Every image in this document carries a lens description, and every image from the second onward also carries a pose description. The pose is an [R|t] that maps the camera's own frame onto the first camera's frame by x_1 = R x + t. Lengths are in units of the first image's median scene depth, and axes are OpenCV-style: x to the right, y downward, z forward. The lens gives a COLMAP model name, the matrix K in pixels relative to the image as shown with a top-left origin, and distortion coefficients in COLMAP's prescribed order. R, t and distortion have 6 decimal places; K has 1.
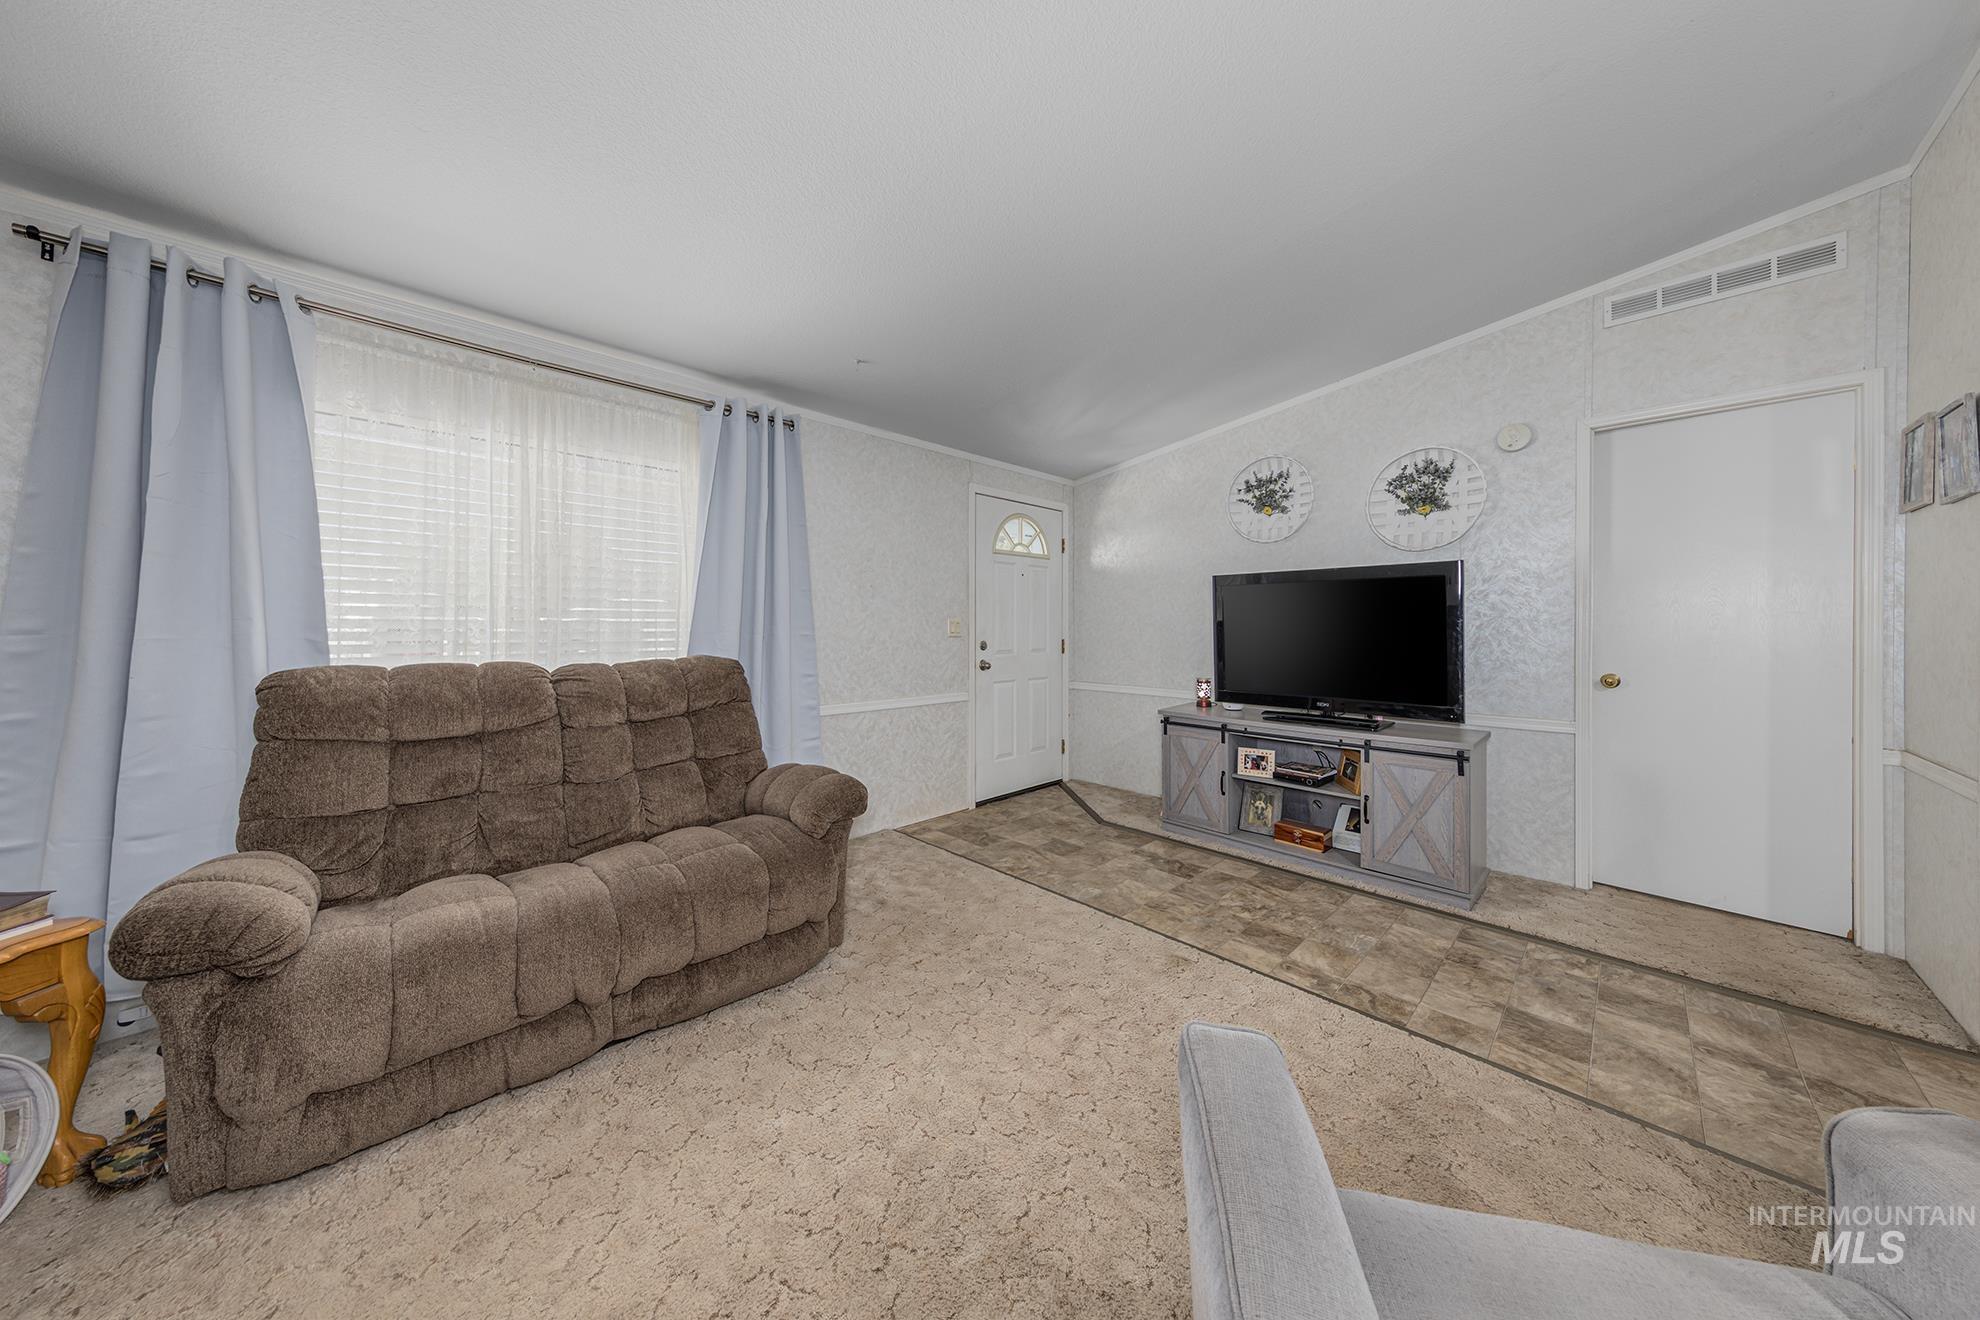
lens RADIAL K [[625.0, 0, 1008.0], [0, 625.0, 618.5], [0, 0, 1]] dist [0.007031, -0.000183]
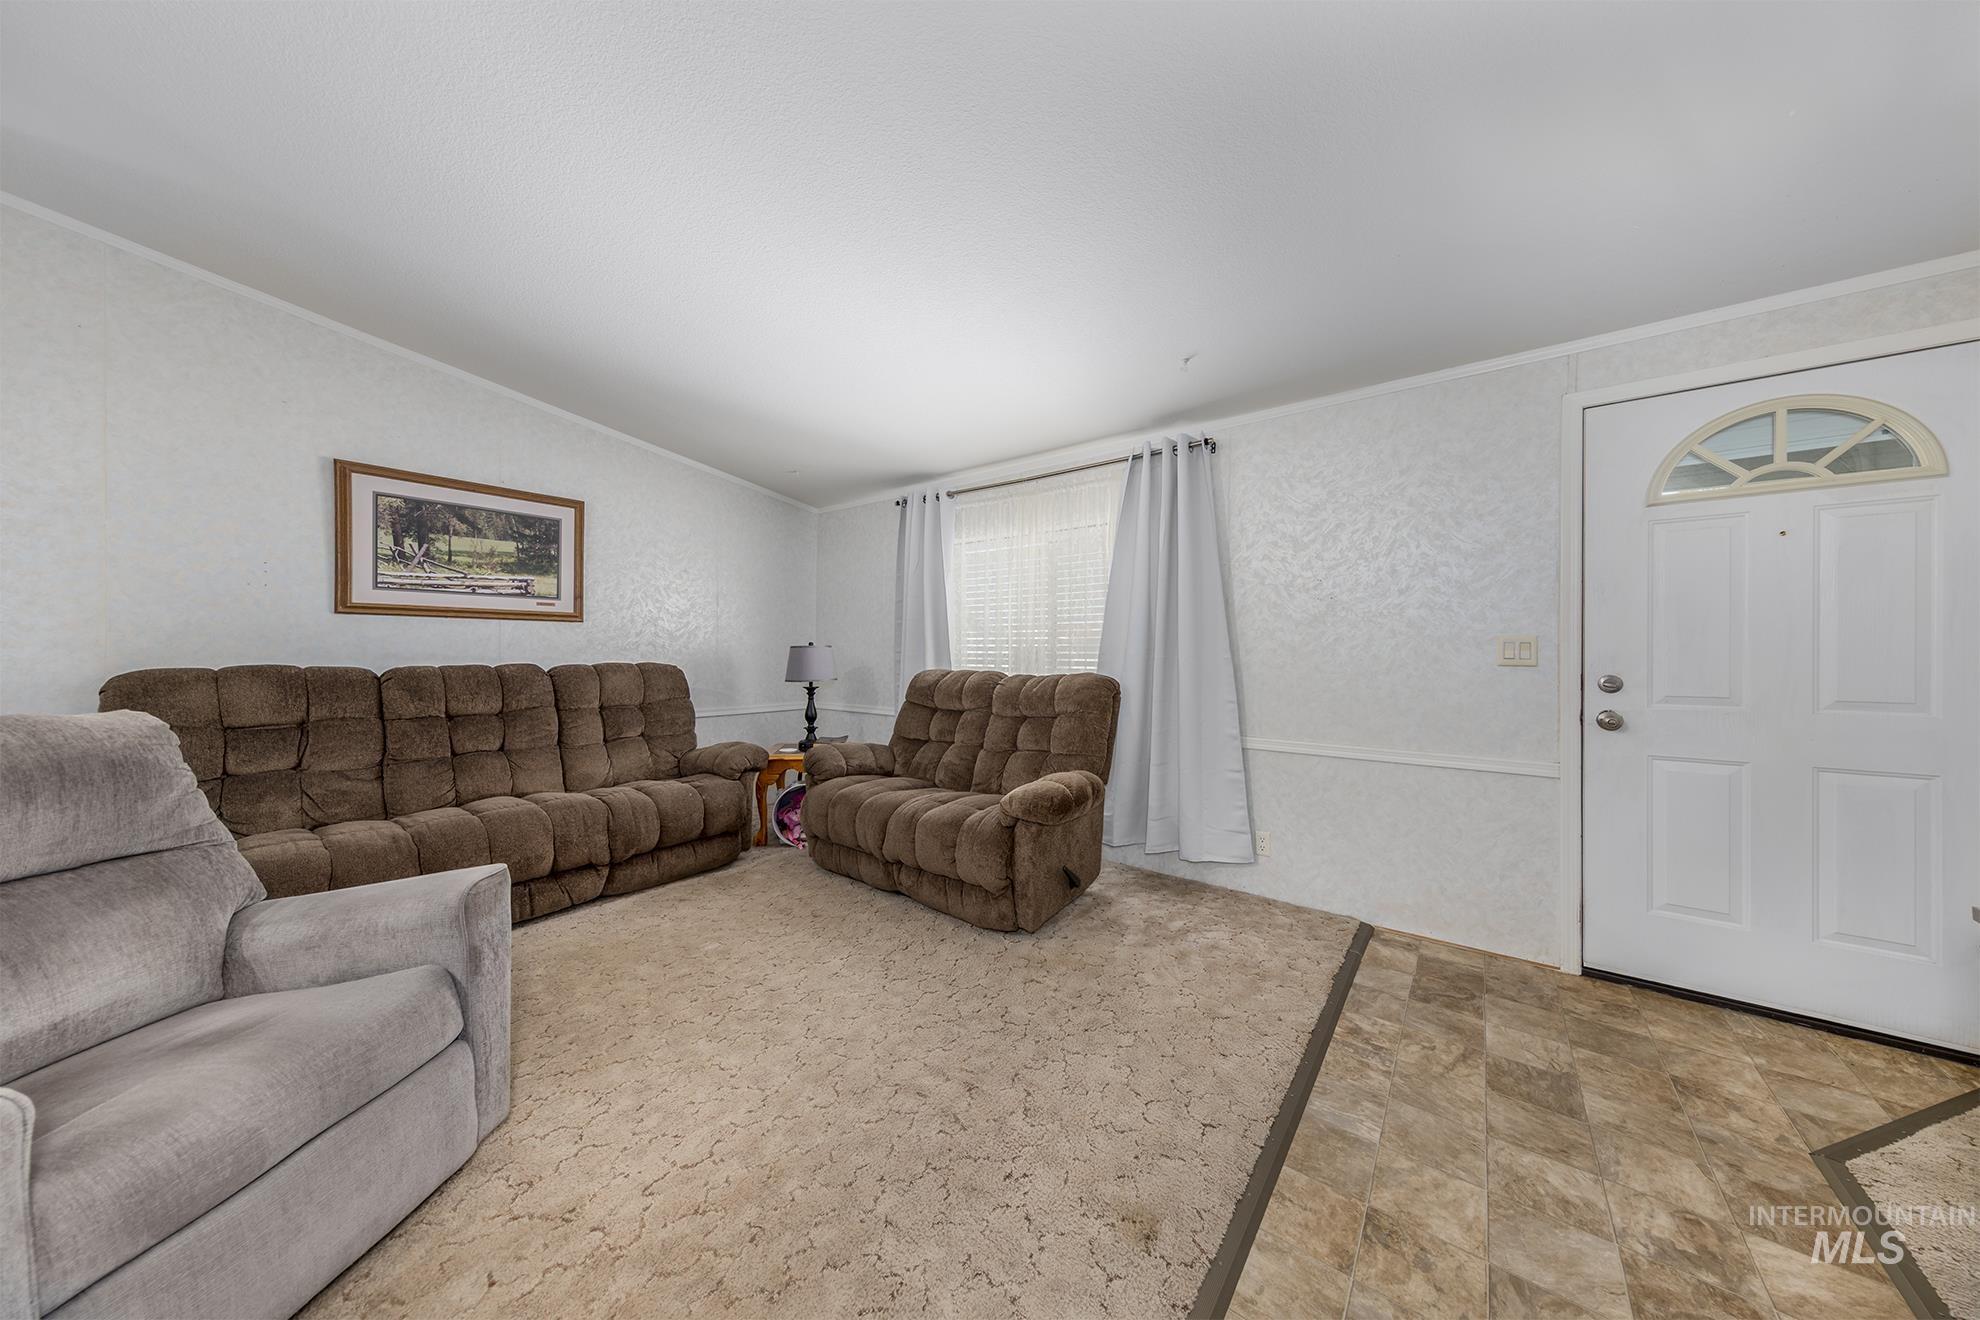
lens RADIAL K [[625.0, 0, 1006.1], [0, 625.0, 653.6], [0, 0, 1]] dist [0.007031, -0.000183]
pose [[0.135384, -0.000988, -0.990793, 0.552973], [0.011349, 0.999935, 0.000554, 0.013426], [0.990728, -0.011320, 0.135387, 0.536229]]
